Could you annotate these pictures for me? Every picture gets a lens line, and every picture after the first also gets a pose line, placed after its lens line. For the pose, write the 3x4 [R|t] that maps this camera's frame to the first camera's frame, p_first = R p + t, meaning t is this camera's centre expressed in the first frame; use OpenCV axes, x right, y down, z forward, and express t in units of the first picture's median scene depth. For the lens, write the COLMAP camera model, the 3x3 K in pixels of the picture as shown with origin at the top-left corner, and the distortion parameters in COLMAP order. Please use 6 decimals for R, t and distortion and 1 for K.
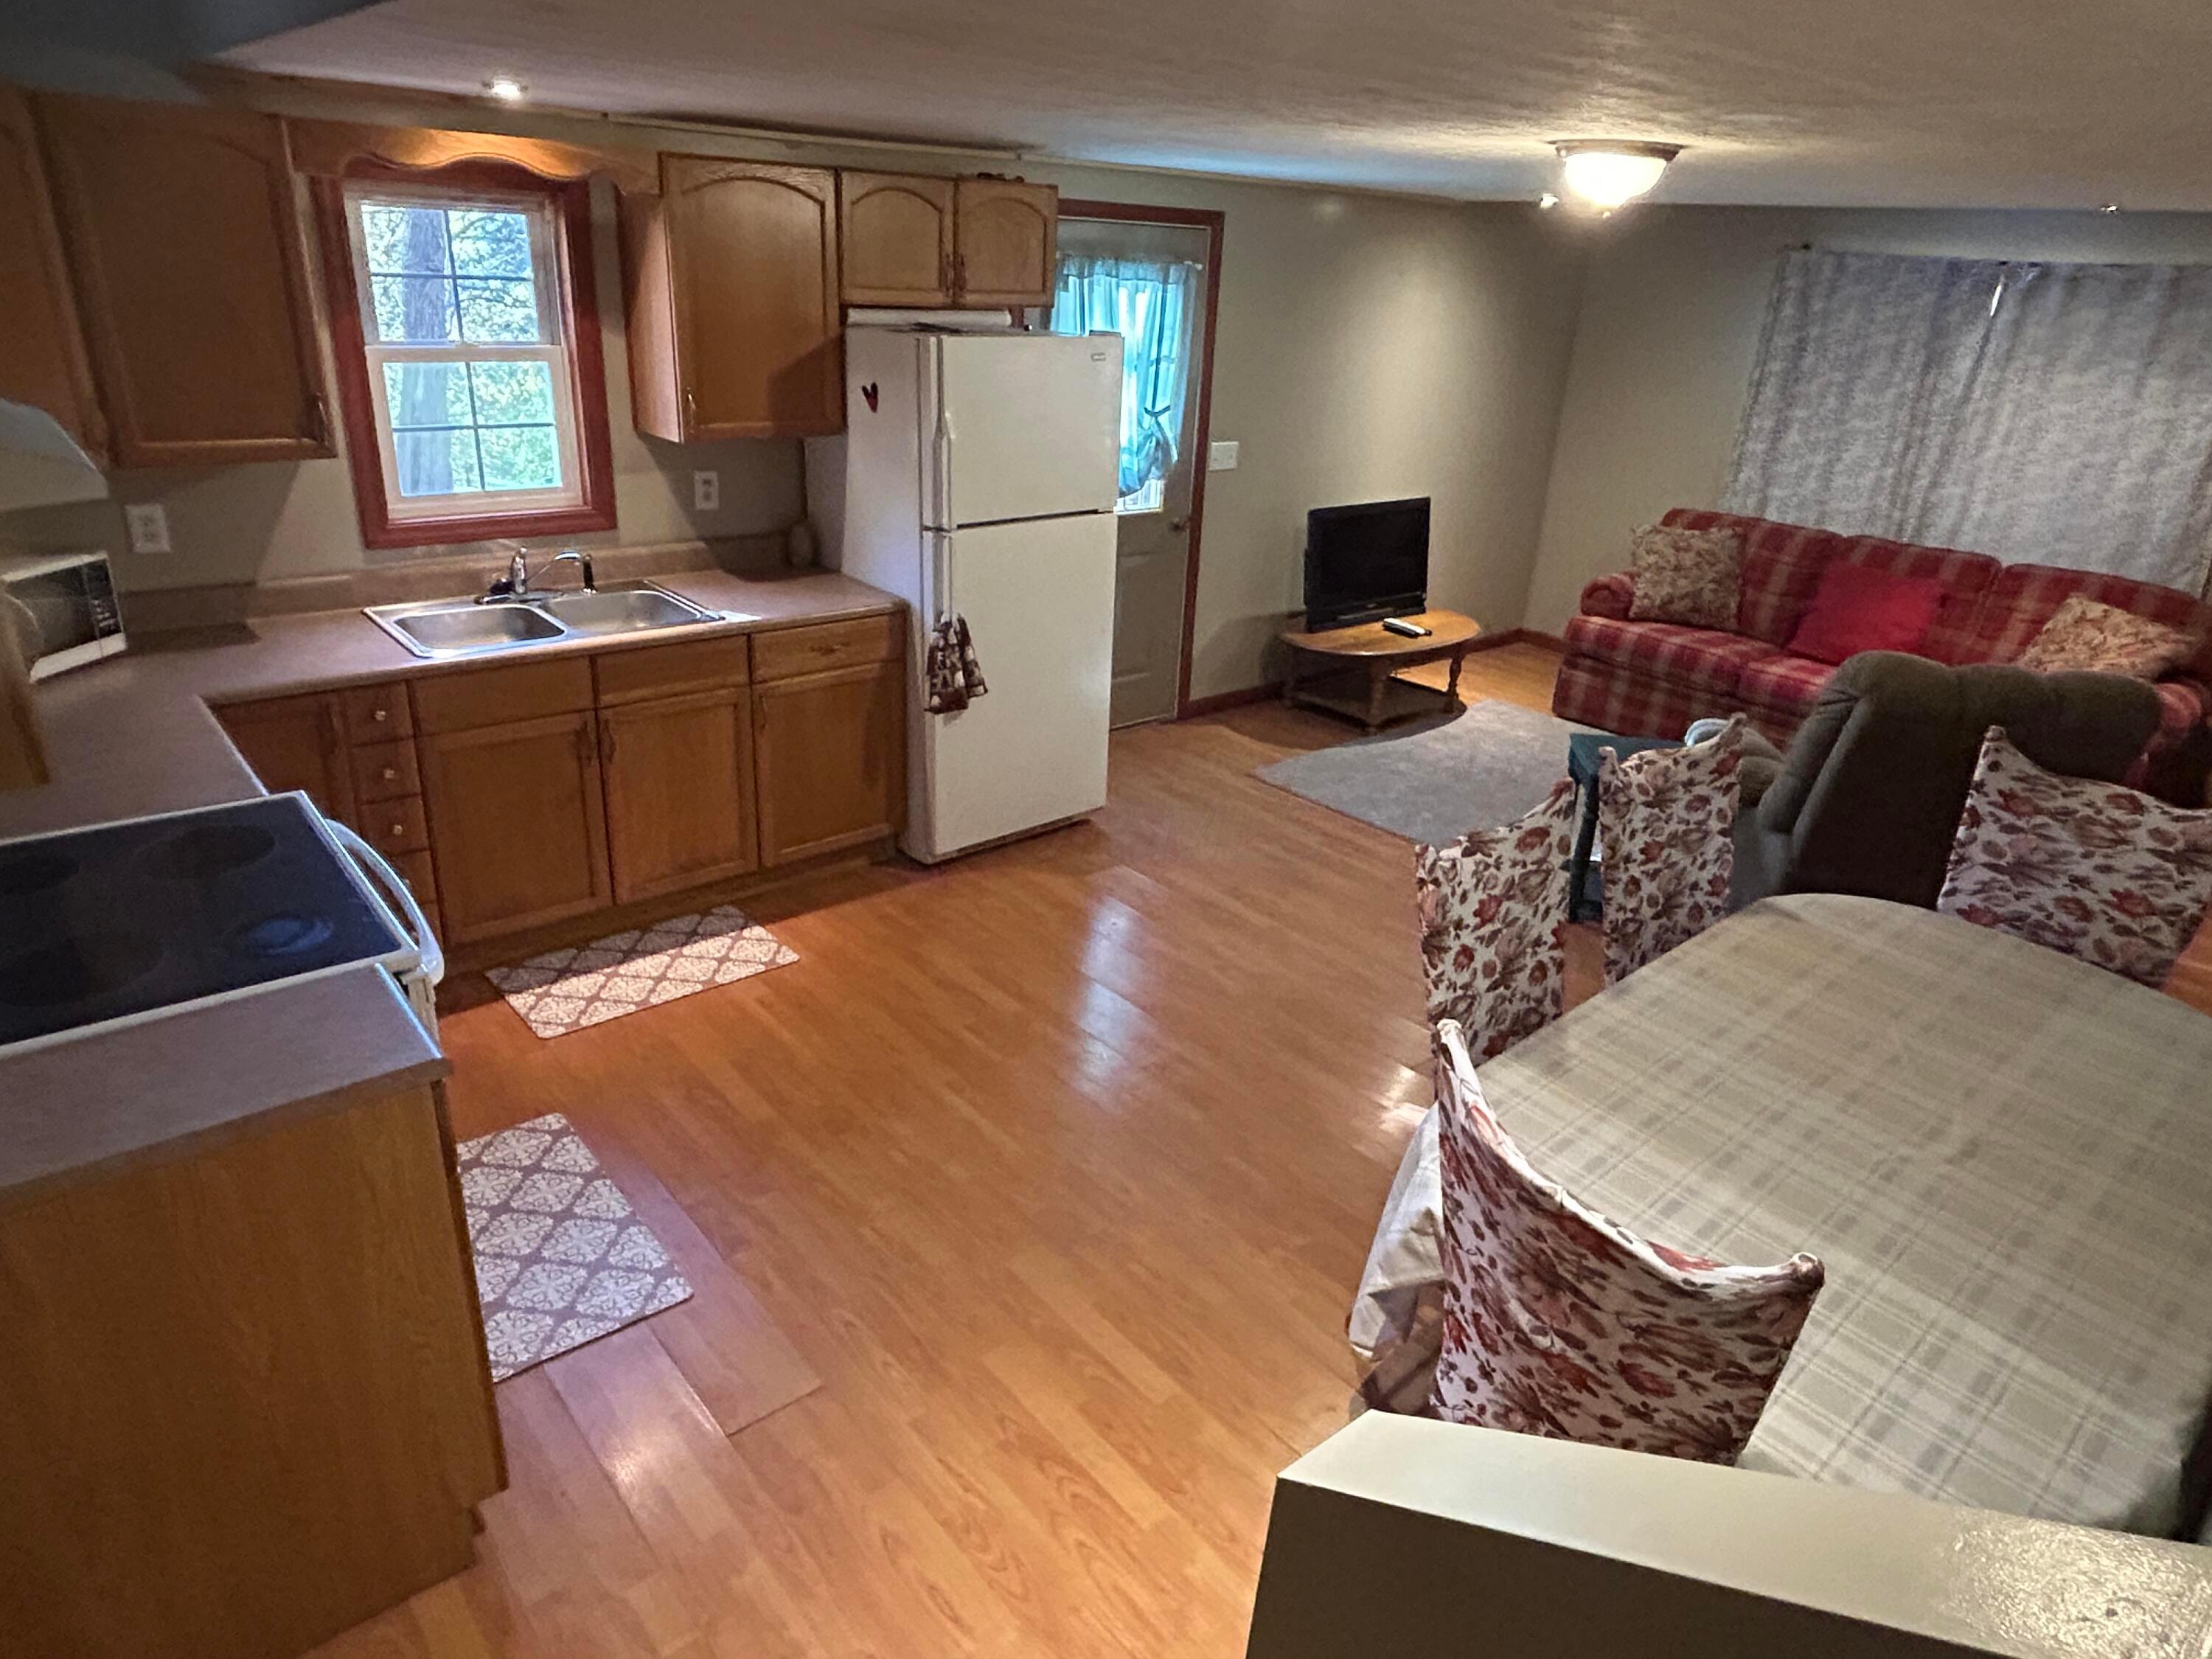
lens RADIAL K [[1375.6, 0, 1112.3], [0, 1375.6, 838.0], [0, 0, 1]] dist [0.004923, -0.017531]
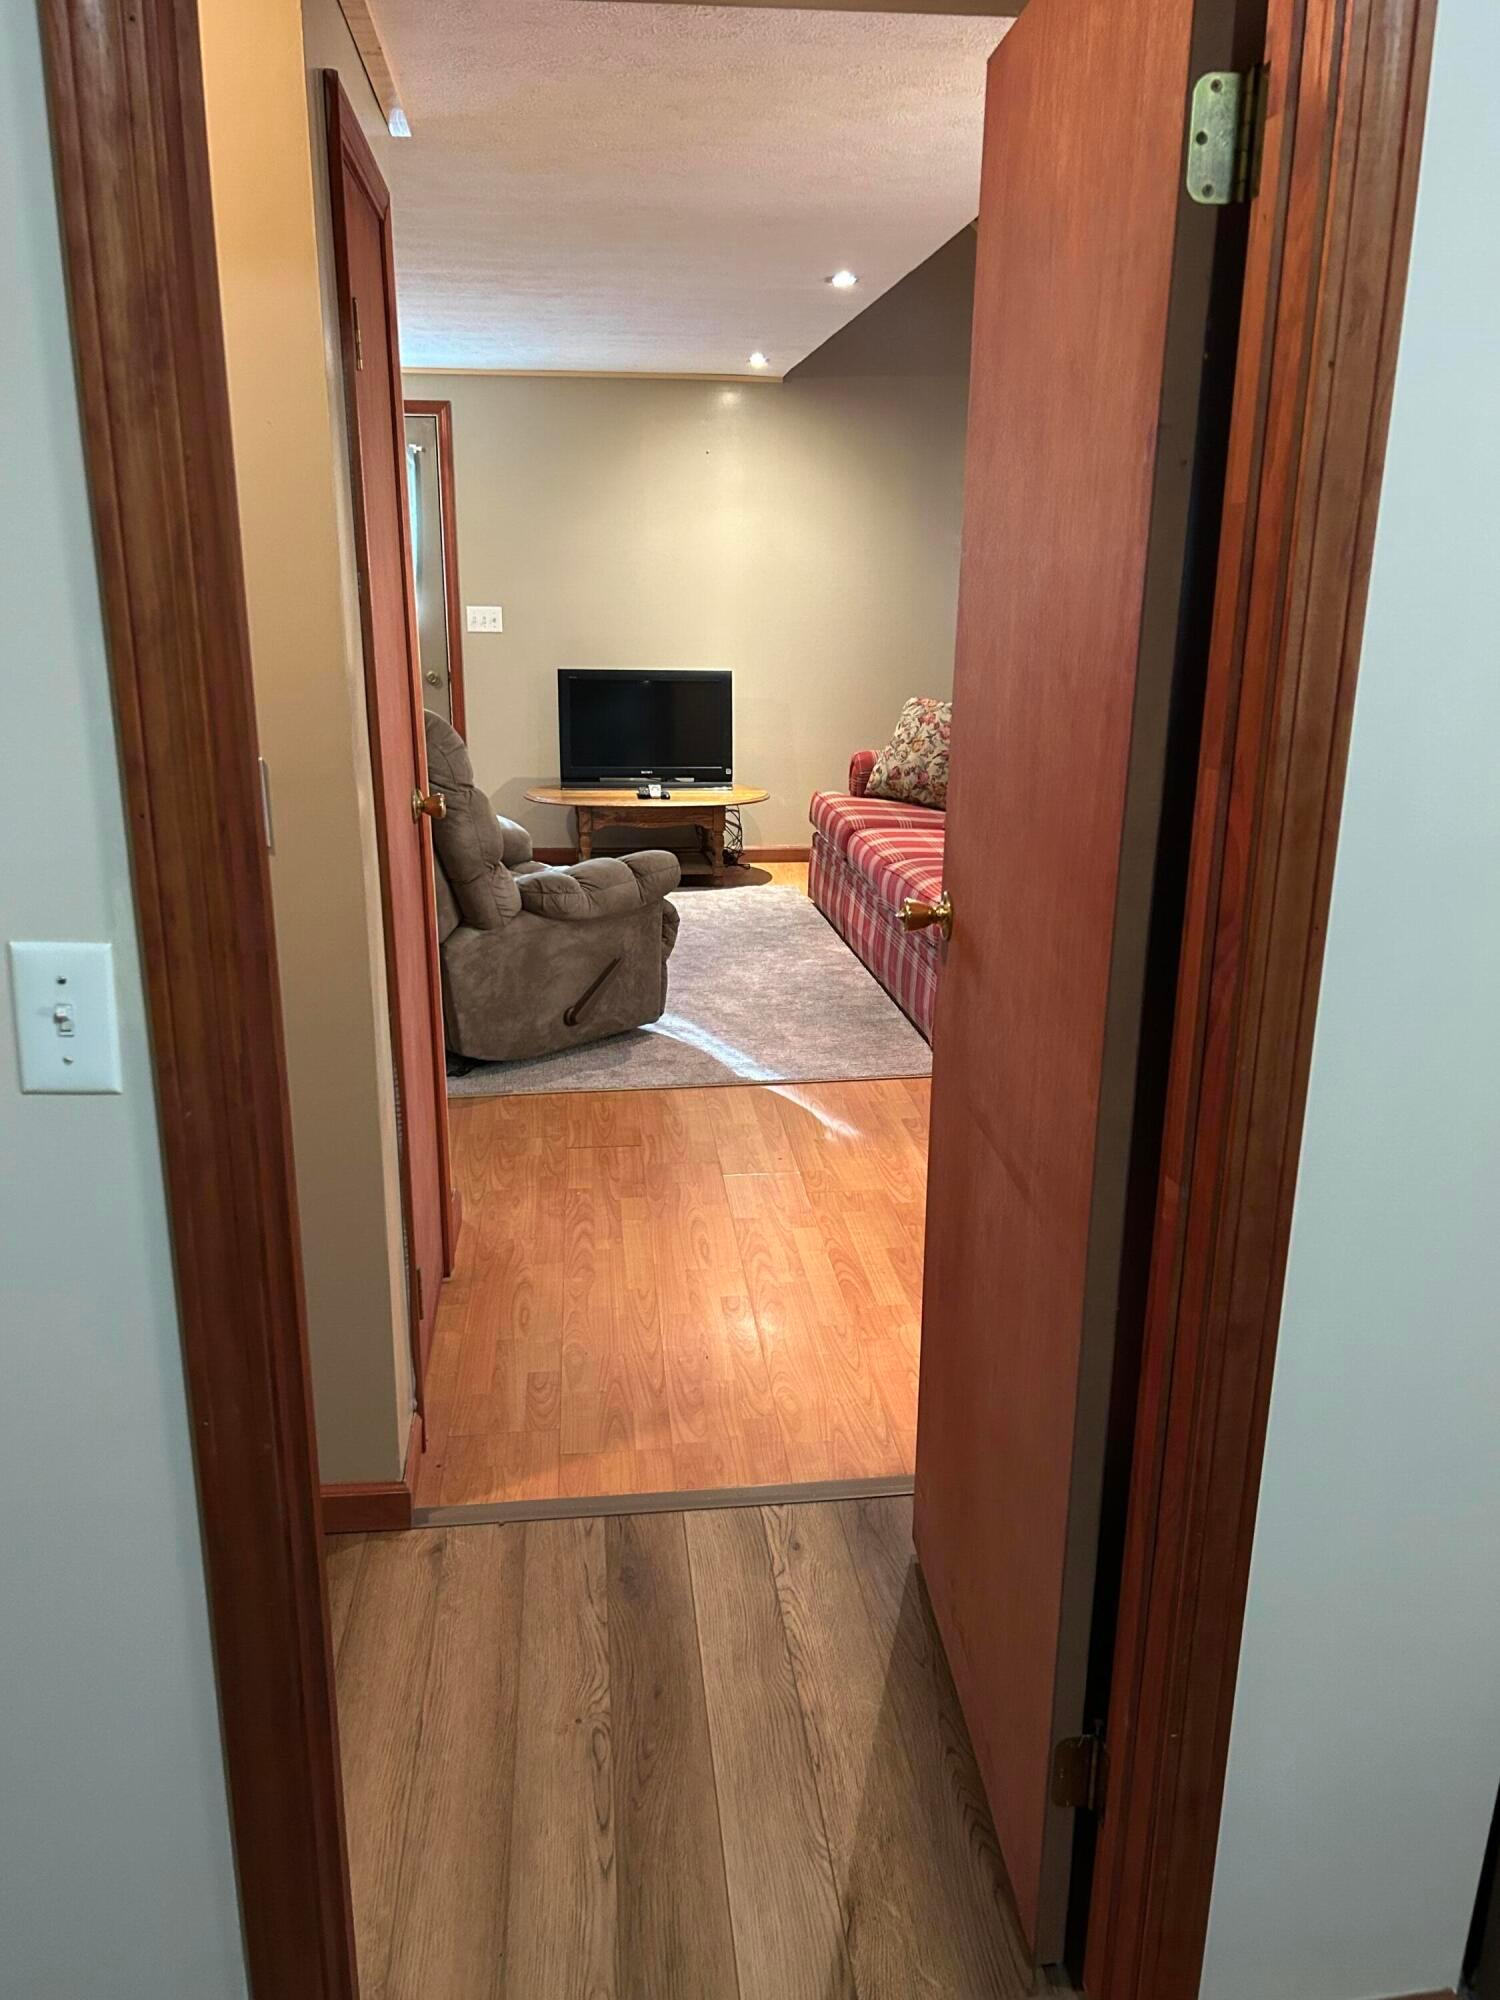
lens RADIAL K [[1543.3, 0, 753.1], [0, 1543.3, 1010.1], [0, 0, 1]] dist [0.063028, 0.000127]
pose [[0.830660, 0.116079, -0.544545, 1.410135], [-0.190521, 0.978244, -0.082096, 0.129135], [0.523168, 0.171941, 0.834704, 0.186035]]
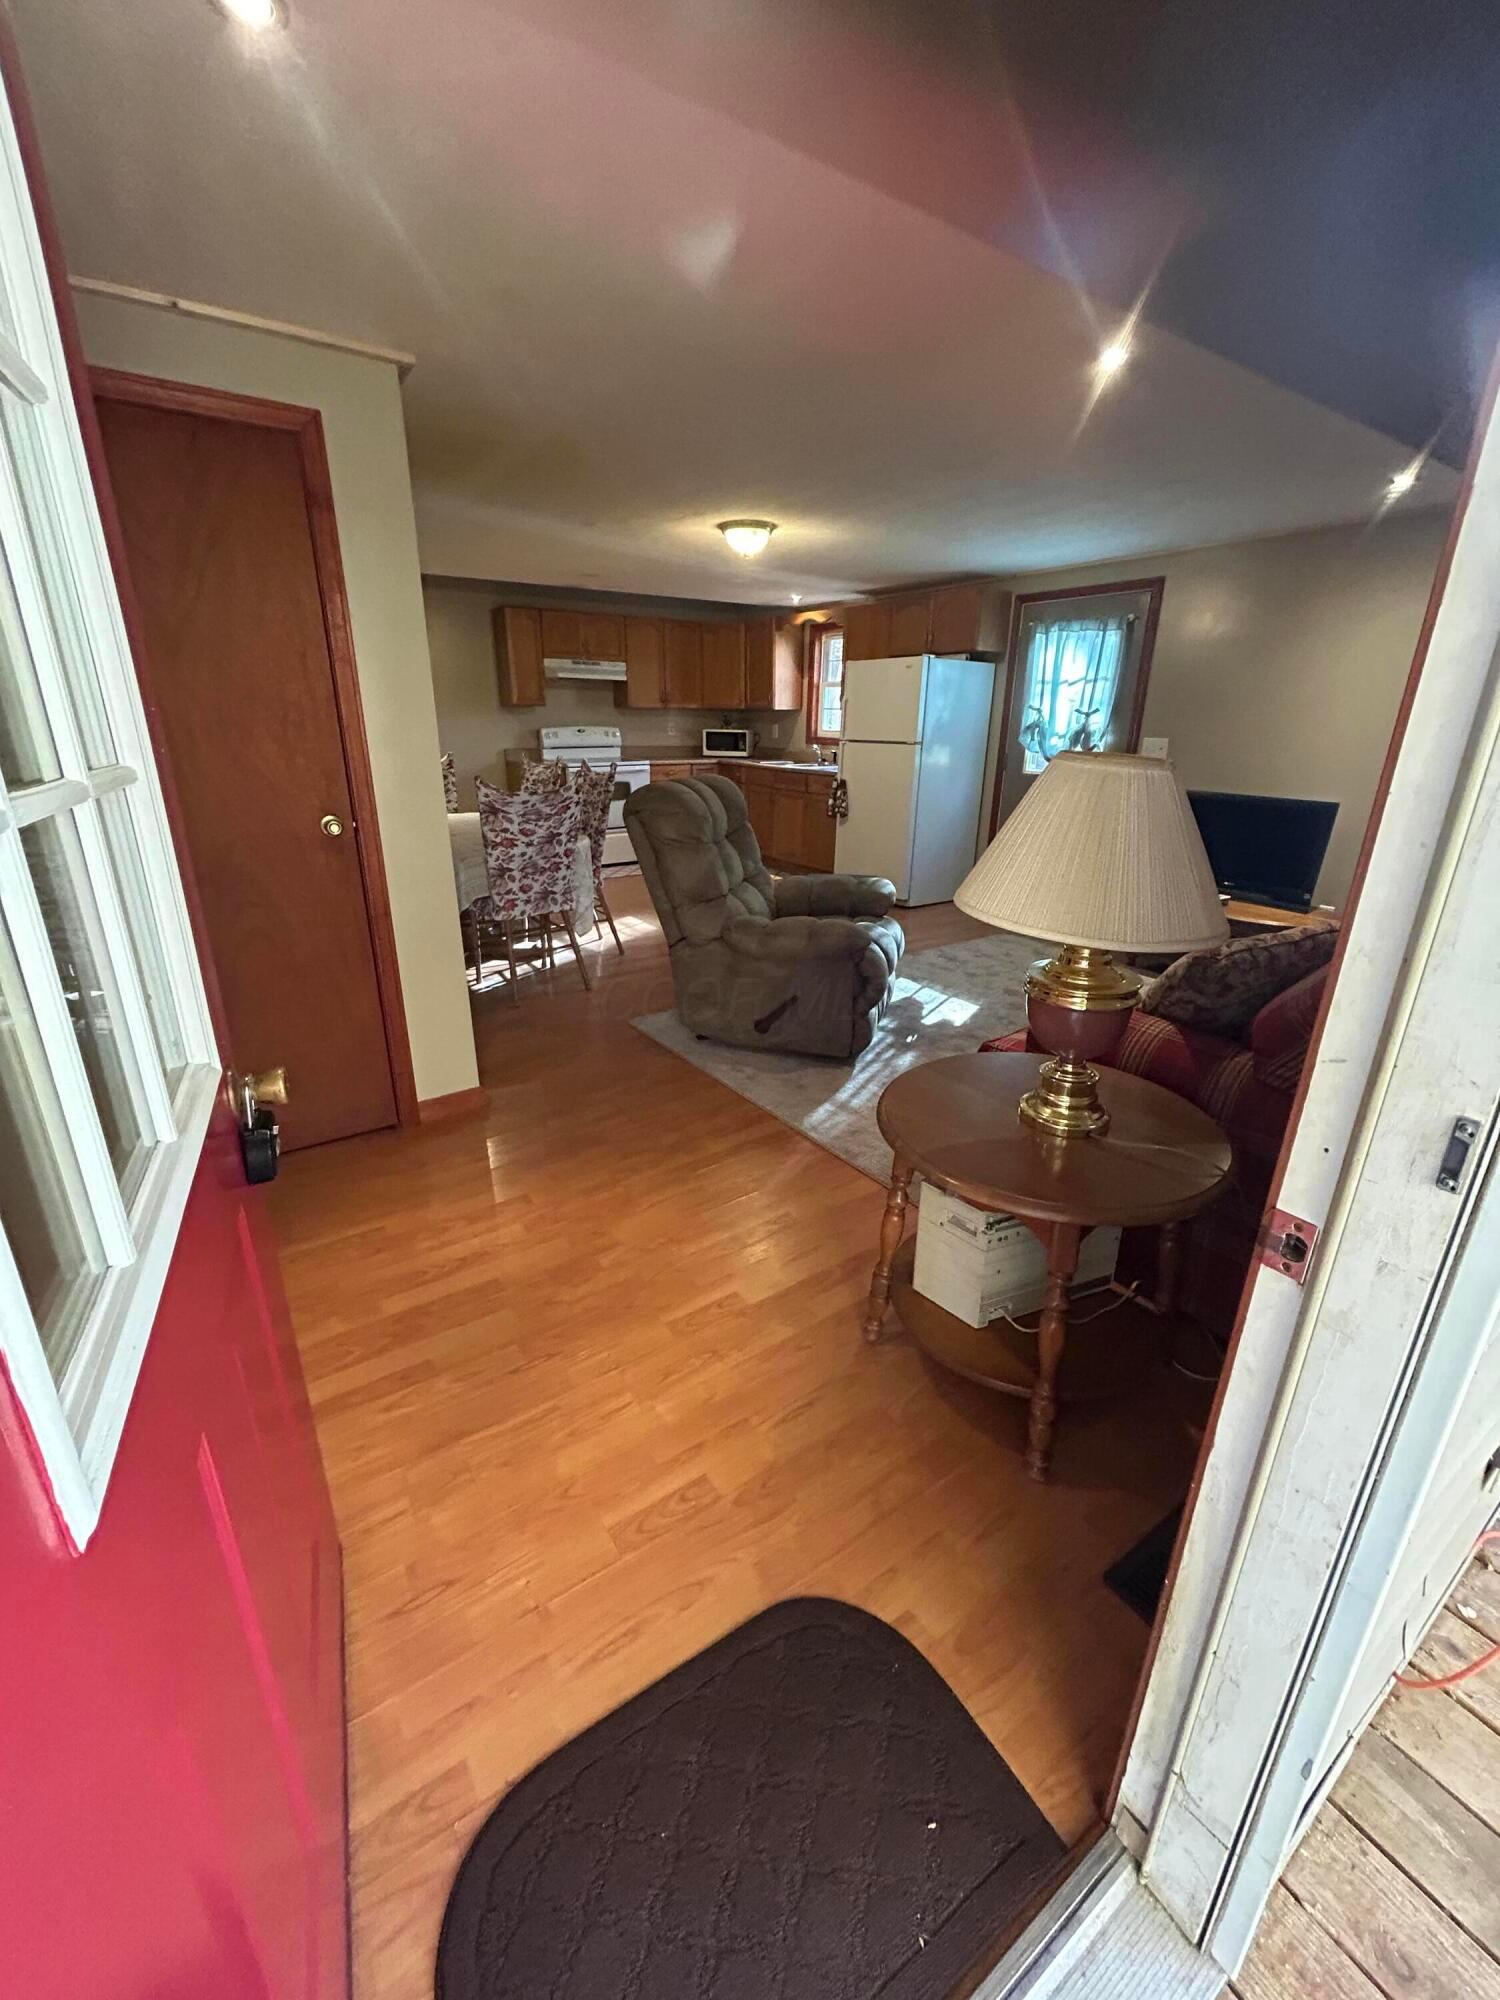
lens RADIAL K [[808.4, 0, 755.0], [0, 808.4, 998.0], [0, 0, 1]] dist [-0.005995, 0.002181]
pose [[-0.102618, 0.278173, -0.955034, 1.429612], [-0.410904, 0.862504, 0.295373, -0.193035], [0.905885, 0.422737, 0.025795, 1.037982]]
